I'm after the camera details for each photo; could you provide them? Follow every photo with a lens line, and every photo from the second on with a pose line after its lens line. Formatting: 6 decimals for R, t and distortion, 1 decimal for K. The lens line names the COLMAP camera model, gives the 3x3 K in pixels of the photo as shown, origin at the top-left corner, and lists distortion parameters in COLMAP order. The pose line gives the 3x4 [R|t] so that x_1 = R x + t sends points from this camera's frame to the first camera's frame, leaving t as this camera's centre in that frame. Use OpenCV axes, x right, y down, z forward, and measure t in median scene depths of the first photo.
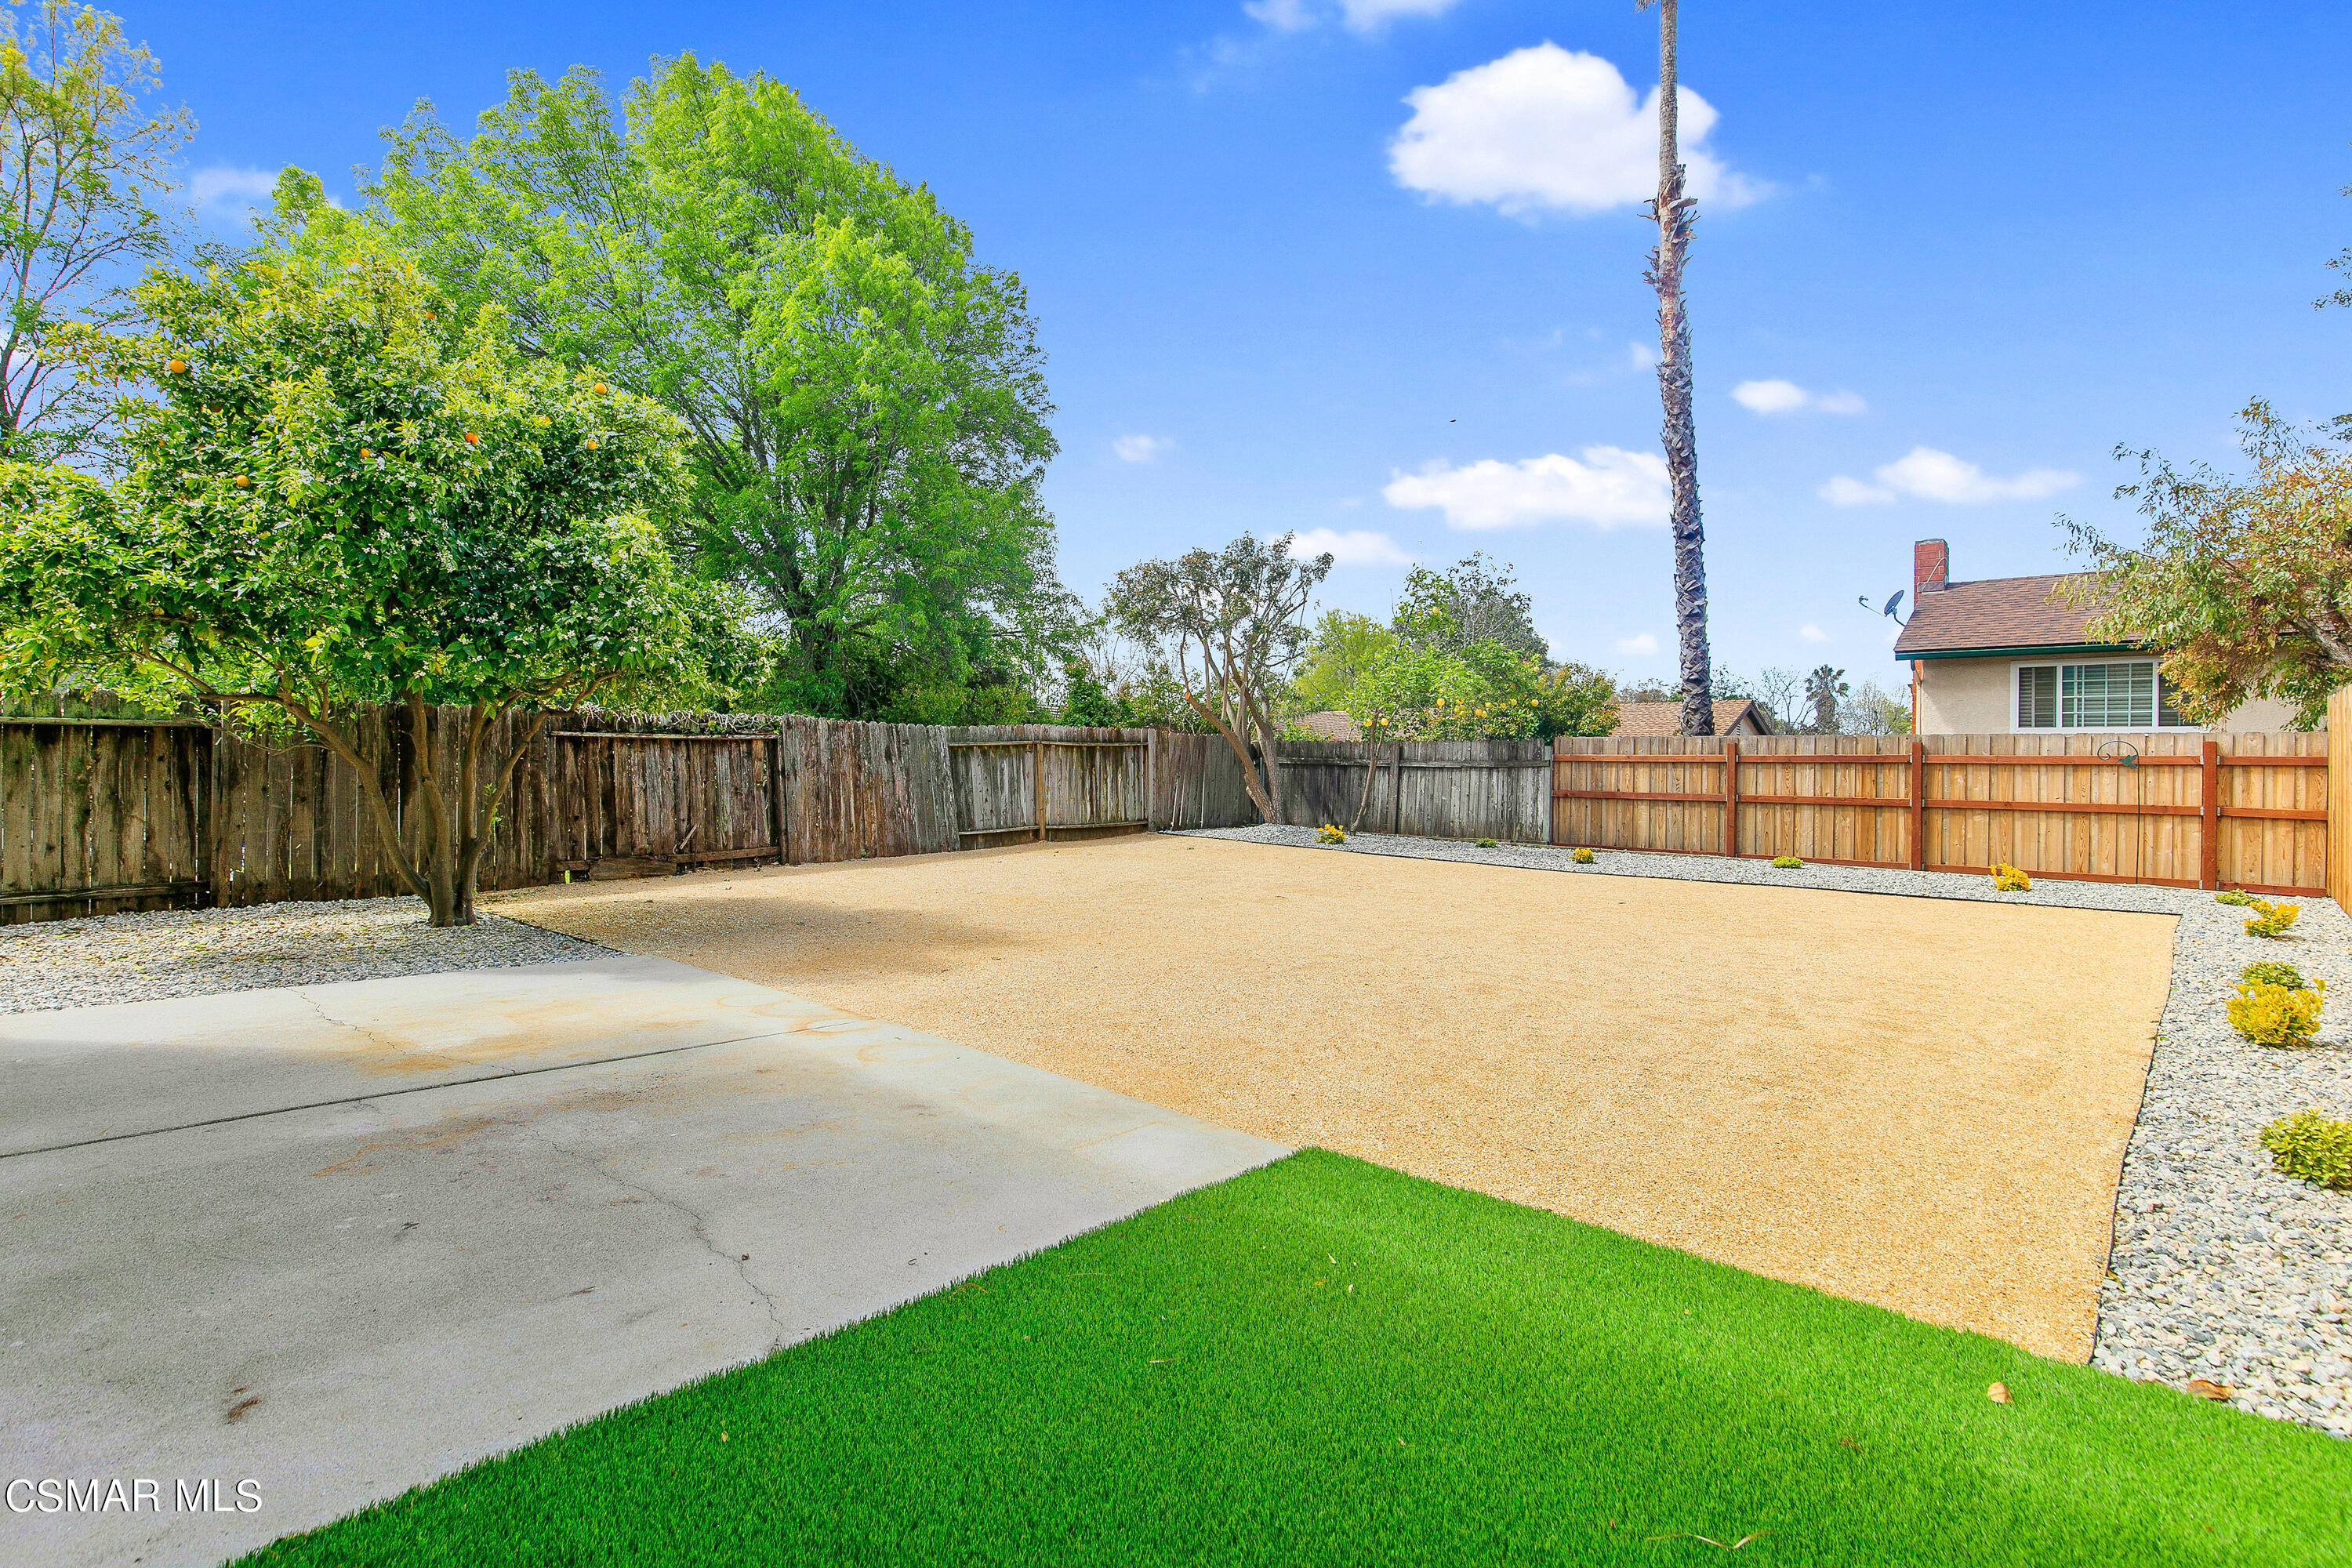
lens RADIAL K [[1075.9, 0, 1173.5], [0, 1075.9, 777.9], [0, 0, 1]] dist [0.002377, -0.000942]
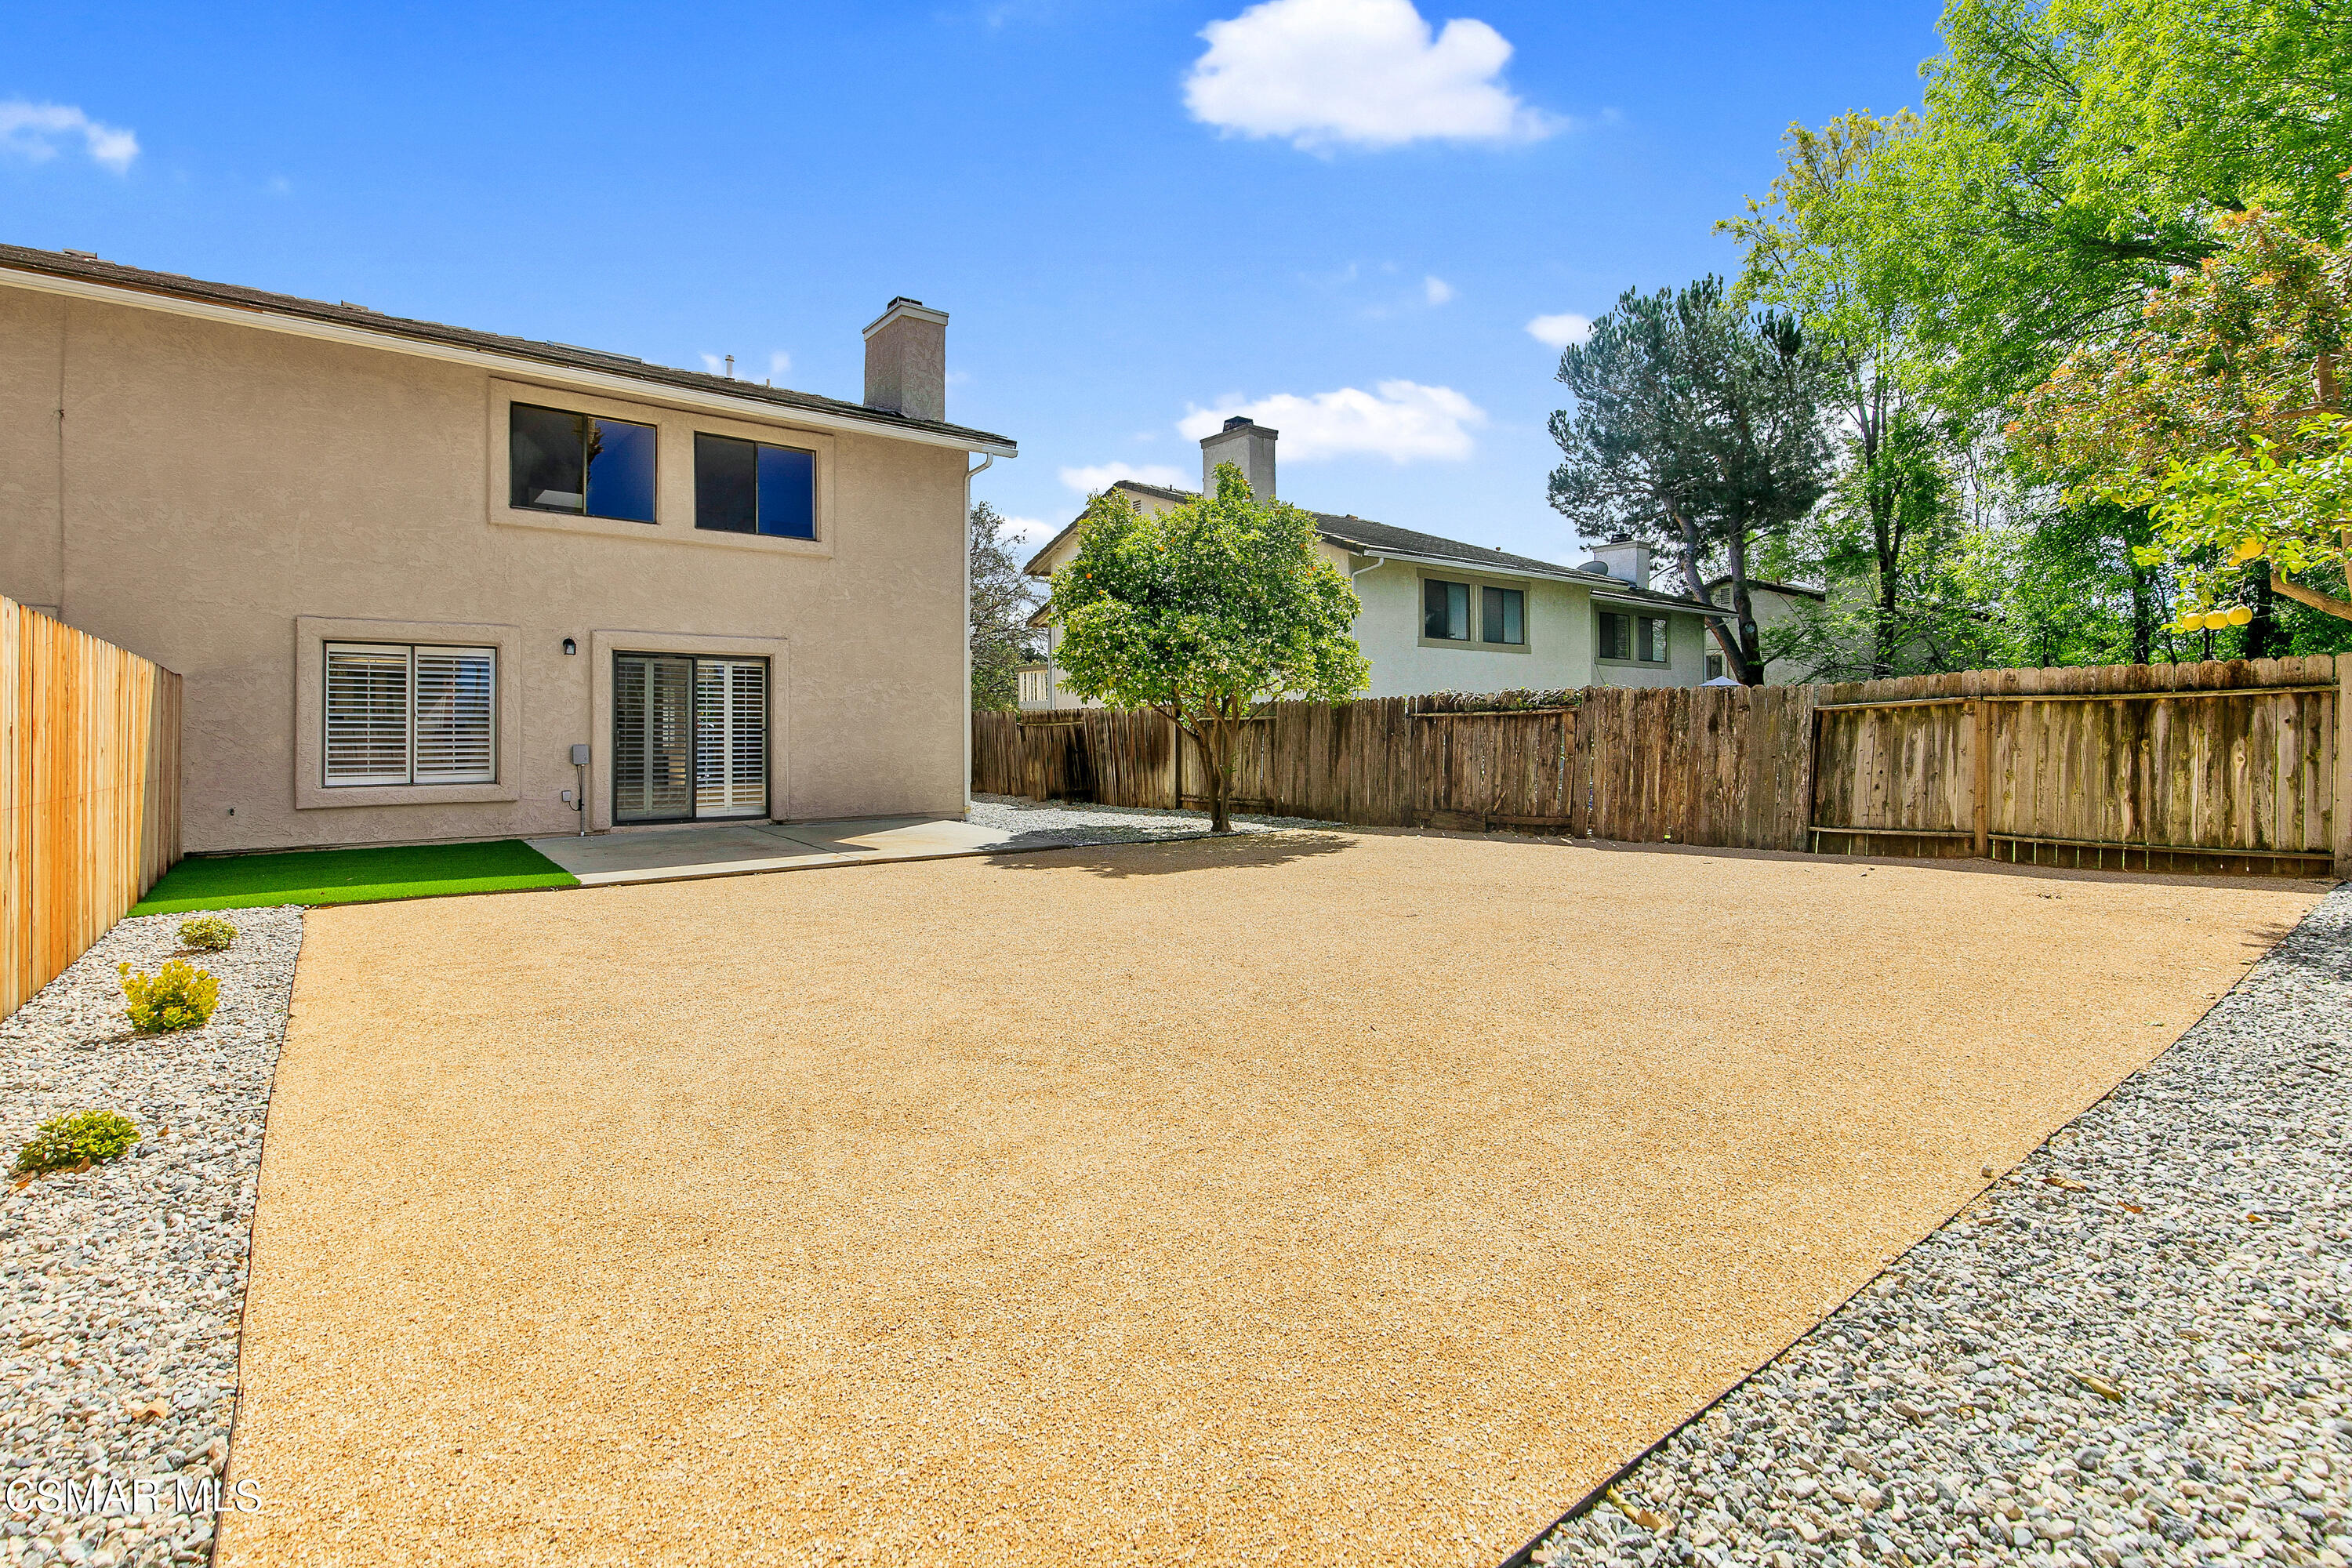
lens RADIAL K [[1075.9, 0, 1160.0], [0, 1075.9, 735.1], [0, 0, 1]] dist [0.002377, -0.000942]
pose [[-0.159137, -0.003354, -0.987251, 0.630062], [-0.006553, 0.999976, -0.002341, -0.008411], [0.987235, 0.006097, -0.159155, 0.711645]]
